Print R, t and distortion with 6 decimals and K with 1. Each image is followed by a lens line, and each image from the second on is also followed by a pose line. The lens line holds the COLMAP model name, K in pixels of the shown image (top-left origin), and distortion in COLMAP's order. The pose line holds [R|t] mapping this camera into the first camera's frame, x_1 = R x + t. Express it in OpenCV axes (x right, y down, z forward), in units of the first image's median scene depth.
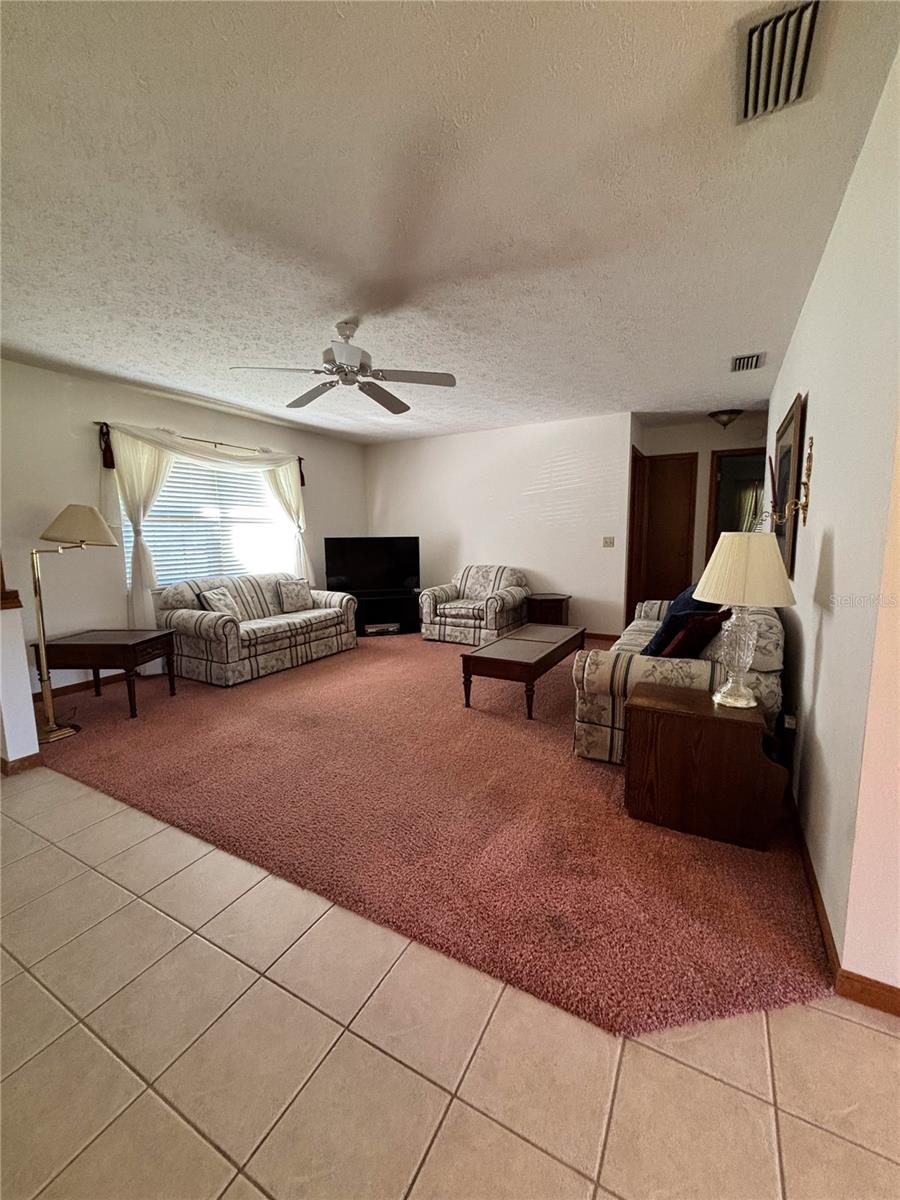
lens RADIAL K [[488.1, 0, 450.0], [0, 488.1, 600.0], [0, 0, 1]] dist [0.000222, 0.000137]
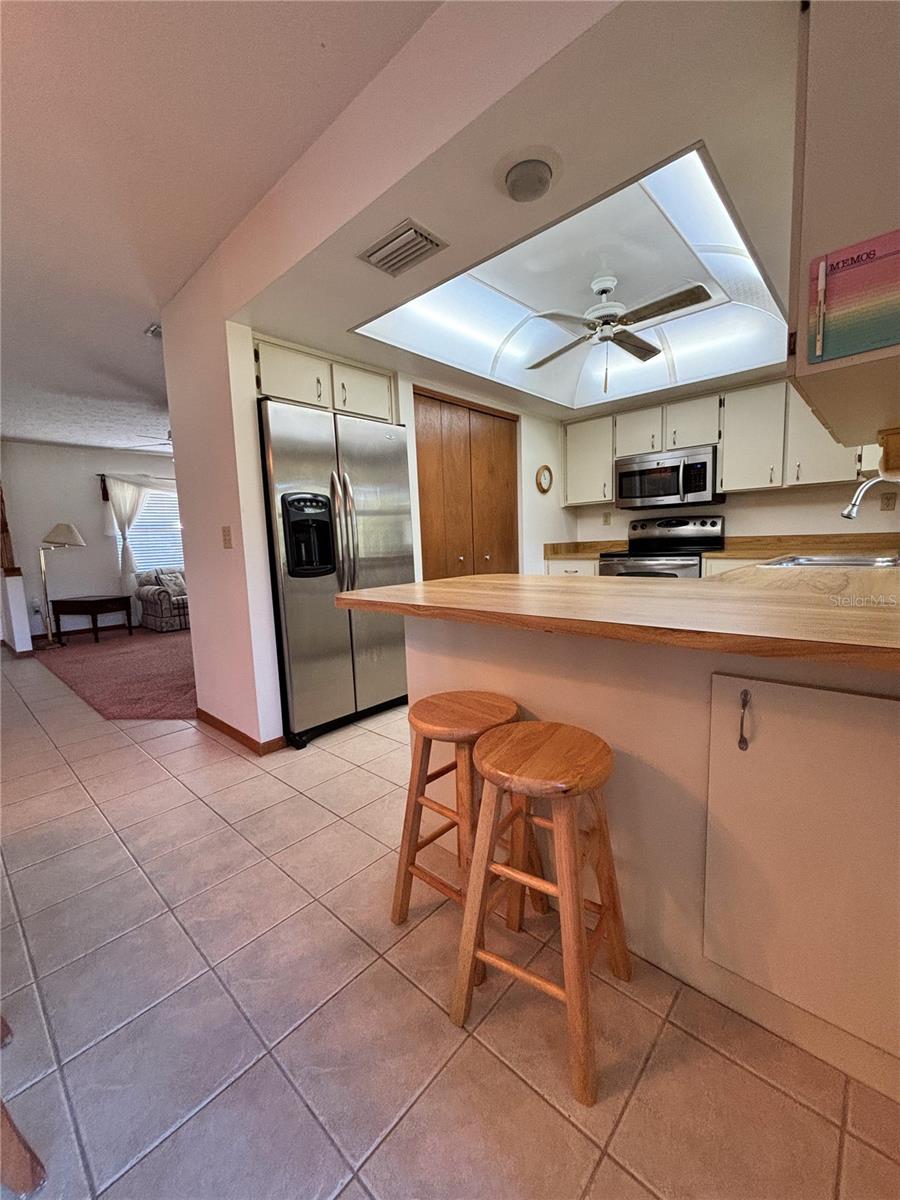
lens RADIAL K [[479.5, 0, 454.8], [0, 479.5, 597.8], [0, 0, 1]] dist [0.000267, -0.000008]
pose [[0.976780, 0.003328, -0.214220, 0.808138], [-0.006174, 0.999901, -0.012617, 0.074945], [0.214157, 0.013647, 0.976704, -0.338396]]
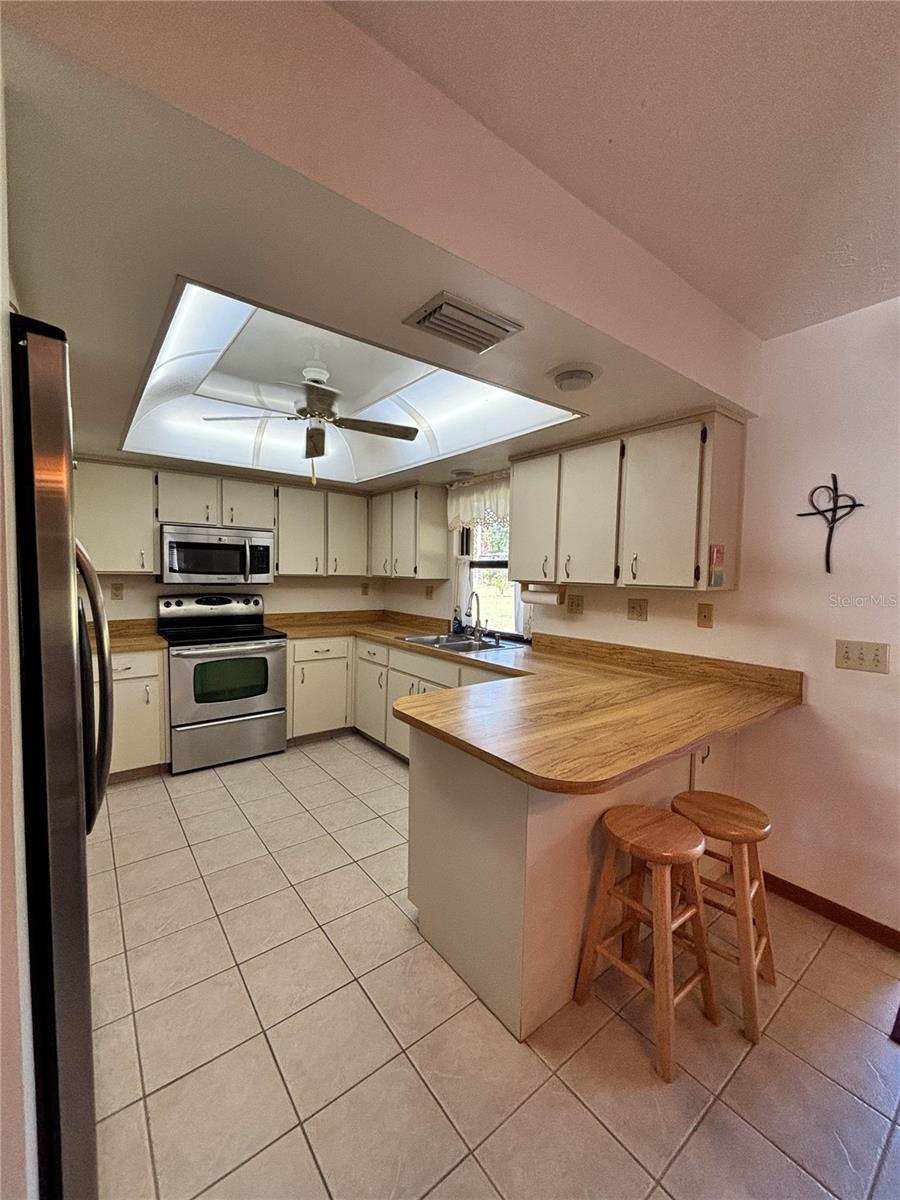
lens RADIAL K [[479.5, 0, 454.8], [0, 479.5, 597.8], [0, 0, 1]] dist [0.000267, -0.000008]
pose [[0.380107, -0.028953, 0.924489, -1.793968], [0.107424, 0.994128, -0.013034, -0.587507], [-0.918683, 0.104266, 0.380985, 1.342709]]
